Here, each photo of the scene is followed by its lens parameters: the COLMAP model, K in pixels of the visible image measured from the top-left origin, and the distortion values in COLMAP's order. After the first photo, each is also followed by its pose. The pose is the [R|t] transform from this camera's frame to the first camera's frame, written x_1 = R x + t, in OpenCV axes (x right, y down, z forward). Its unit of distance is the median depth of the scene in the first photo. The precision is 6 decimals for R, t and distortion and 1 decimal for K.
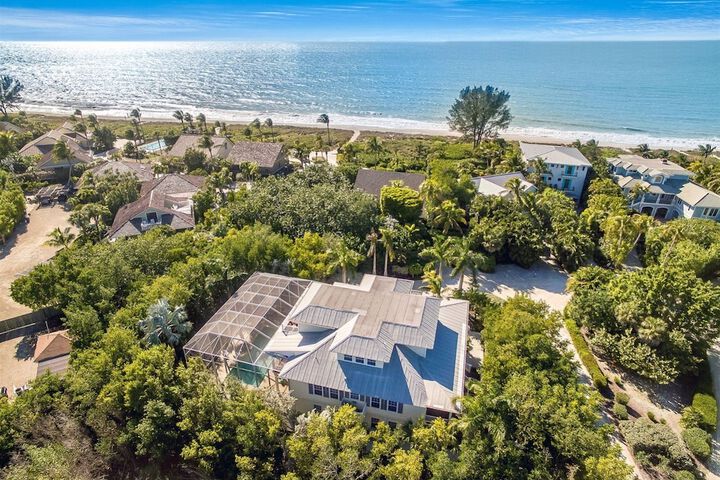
lens RADIAL K [[419.9, 0, 360.0], [0, 419.9, 240.0], [0, 0, 1]] dist [-0.104465, 0.113194]
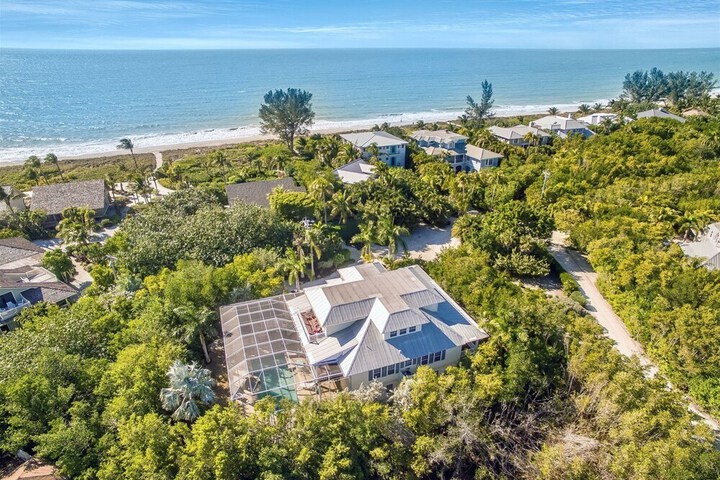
lens RADIAL K [[419.9, 0, 360.0], [0, 419.9, 240.0], [0, 0, 1]] dist [-0.104465, 0.113194]
pose [[0.824841, -0.271111, 0.496122, -0.250493], [0.274307, 0.959226, 0.068124, -0.027105], [-0.494362, 0.079899, 0.865576, 0.017864]]
